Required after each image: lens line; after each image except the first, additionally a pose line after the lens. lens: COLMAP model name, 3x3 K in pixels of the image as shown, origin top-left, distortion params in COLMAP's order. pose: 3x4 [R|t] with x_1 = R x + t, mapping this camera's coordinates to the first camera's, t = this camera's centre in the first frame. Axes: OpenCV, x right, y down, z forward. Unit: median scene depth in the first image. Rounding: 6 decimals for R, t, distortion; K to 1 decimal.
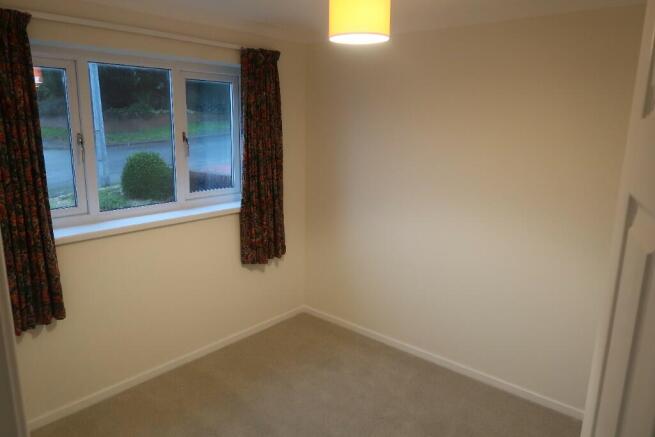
lens RADIAL K [[465.9, 0, 301.1], [0, 465.9, 220.6], [0, 0, 1]] dist [-0.007565, 0.001510]
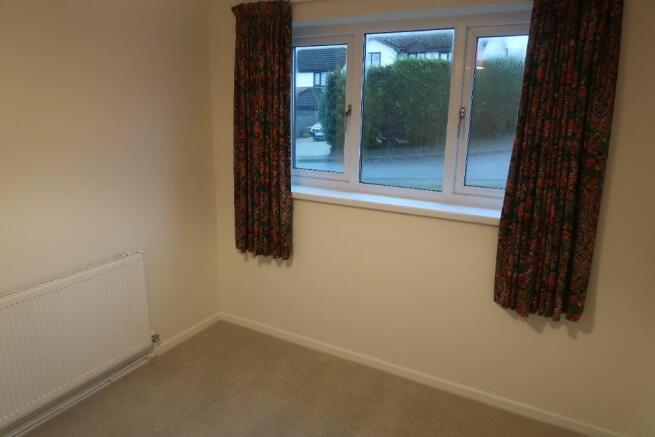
lens RADIAL K [[465.9, 0, 301.1], [0, 465.9, 220.6], [0, 0, 1]] dist [-0.007565, 0.001510]
pose [[0.197922, 0.234689, -0.951708, 0.493302], [-0.220857, 0.956626, 0.189971, -0.097363], [0.955013, 0.172592, 0.241170, 0.596849]]
